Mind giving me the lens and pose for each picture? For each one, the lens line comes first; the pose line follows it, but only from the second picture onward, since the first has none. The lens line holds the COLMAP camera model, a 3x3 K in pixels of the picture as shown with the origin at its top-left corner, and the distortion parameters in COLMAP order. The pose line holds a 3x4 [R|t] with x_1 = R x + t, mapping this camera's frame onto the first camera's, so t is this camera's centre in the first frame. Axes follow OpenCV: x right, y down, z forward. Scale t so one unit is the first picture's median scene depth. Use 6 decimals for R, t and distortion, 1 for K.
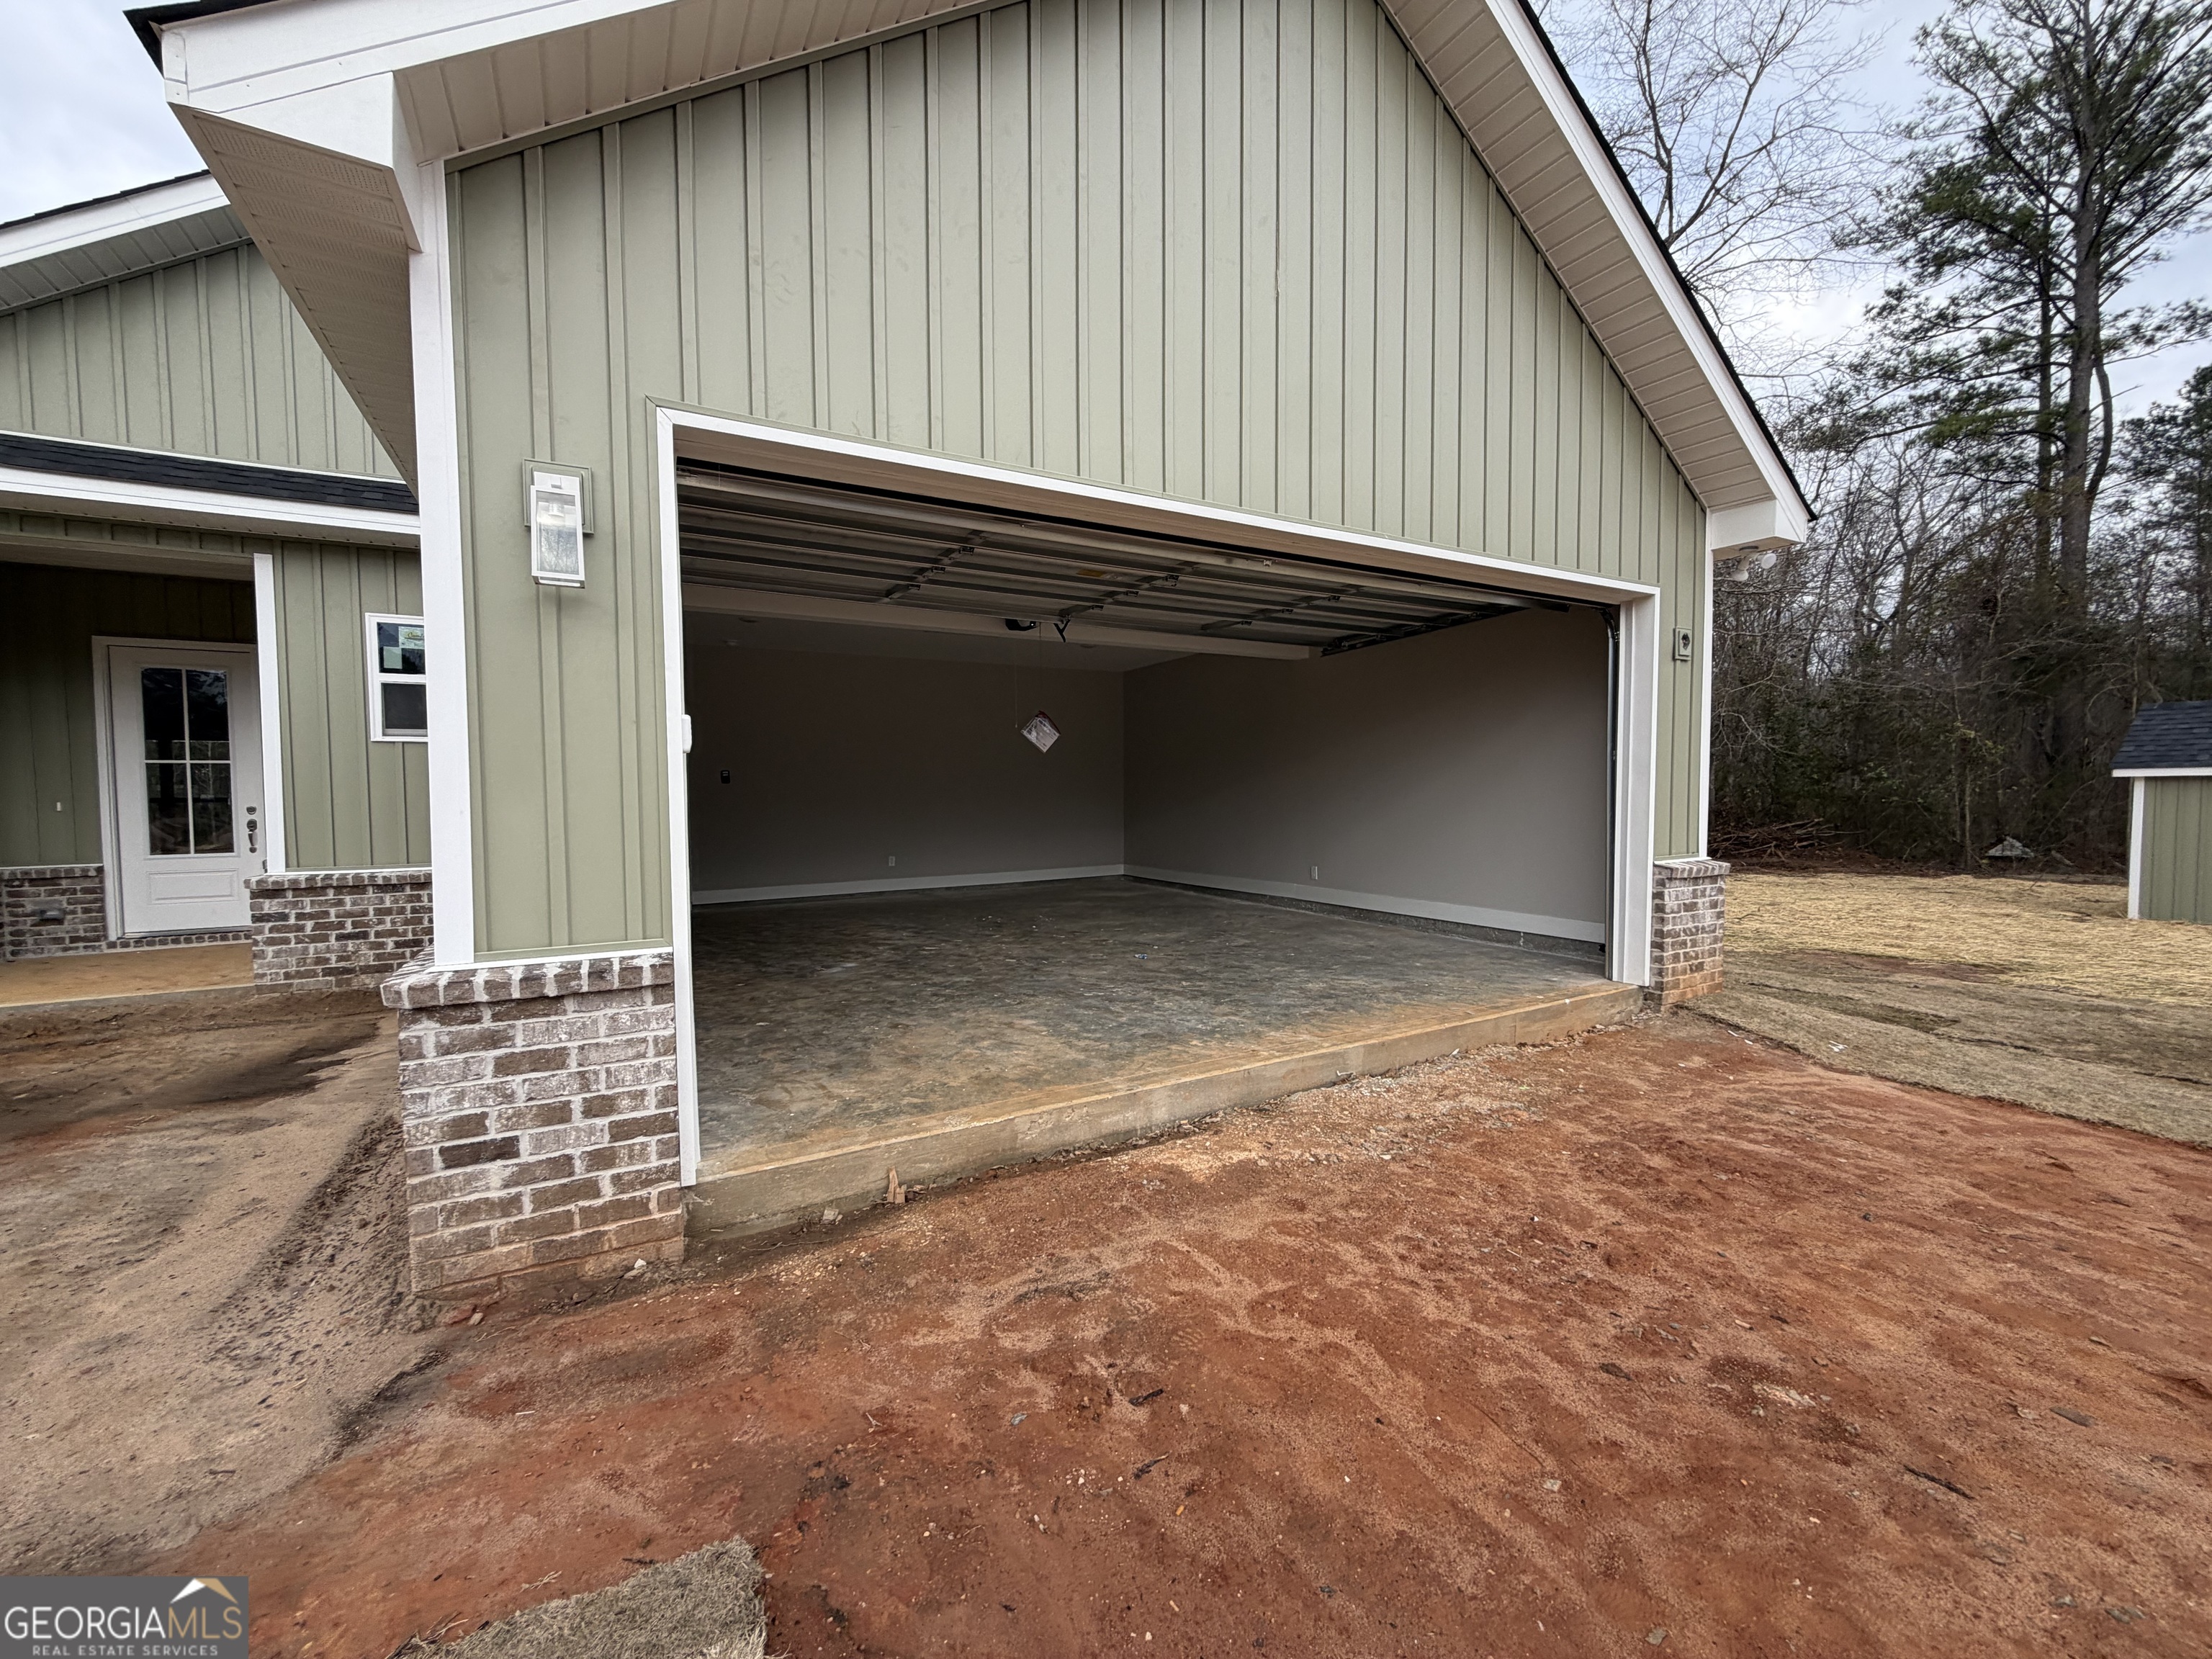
lens RADIAL K [[886.8, 0, 1106.6], [0, 886.8, 833.3], [0, 0, 1]] dist [0.001570, 0.000234]
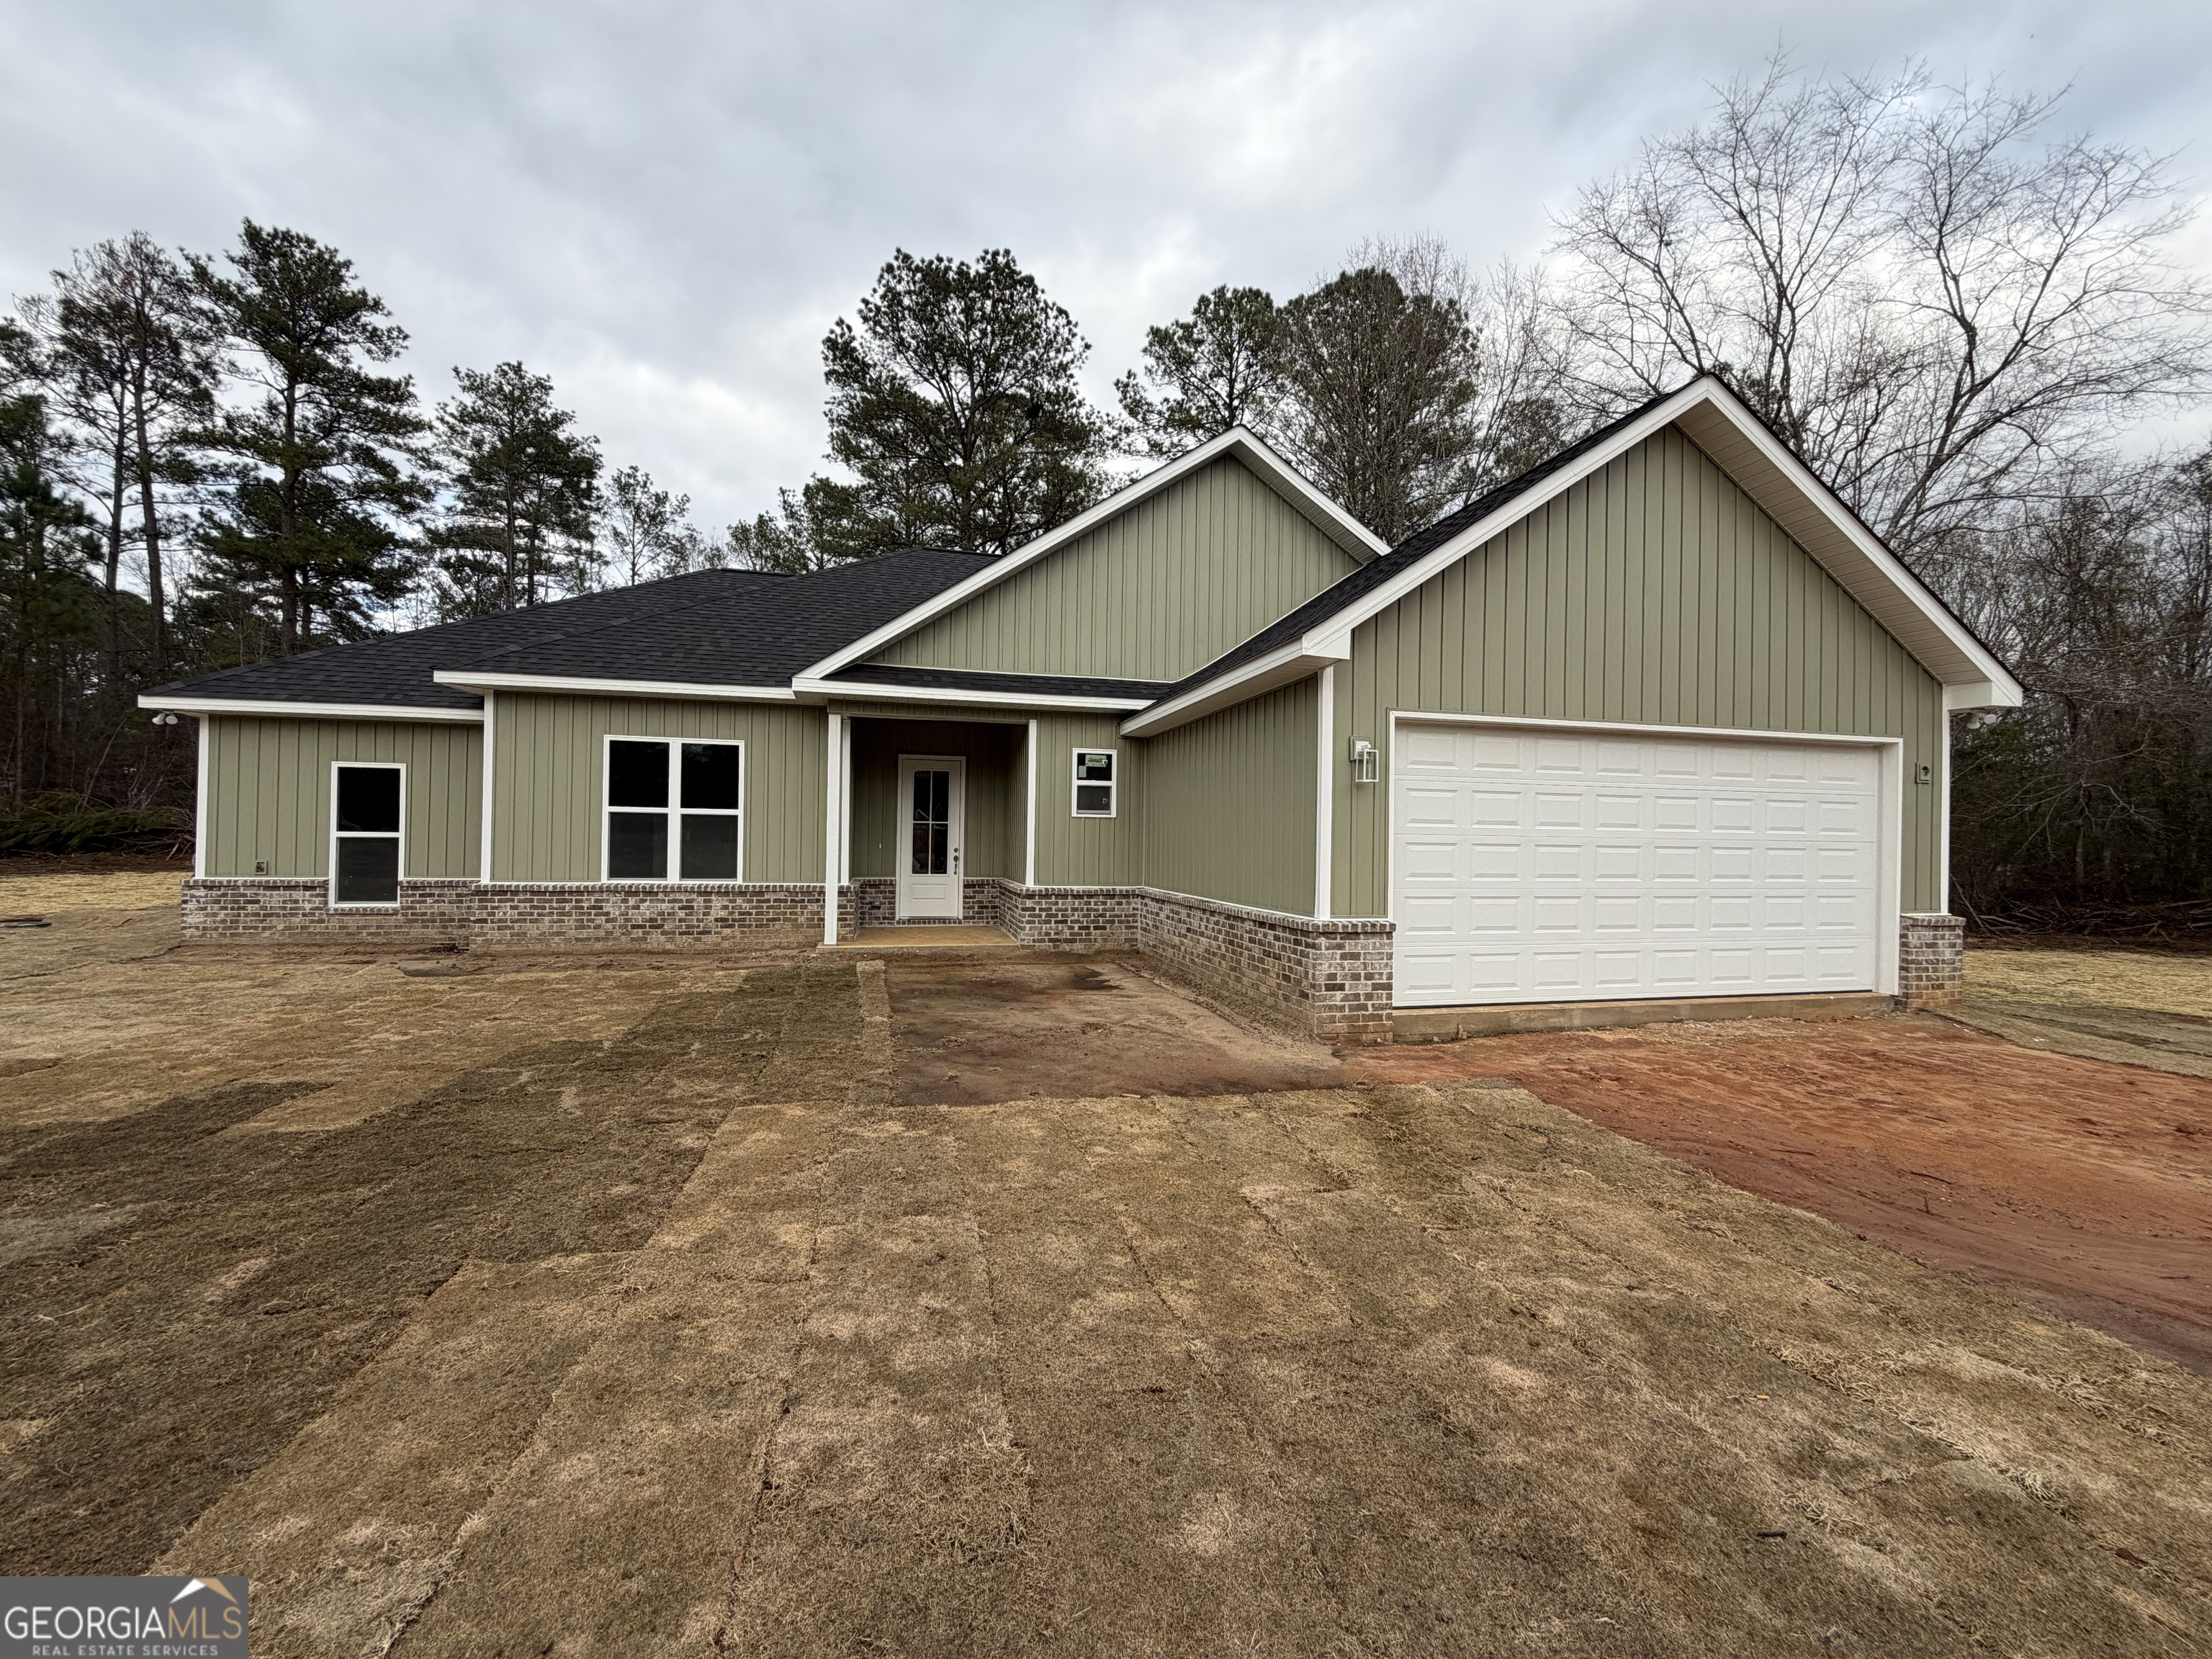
lens RADIAL K [[886.8, 0, 1105.8], [0, 886.8, 829.2], [0, 0, 1]] dist [0.001570, 0.000234]
pose [[0.963351, 0.022790, -0.267275, -0.305649], [-0.038144, 0.997898, -0.052394, 0.018421], [0.265519, 0.060669, 0.962195, -0.862959]]
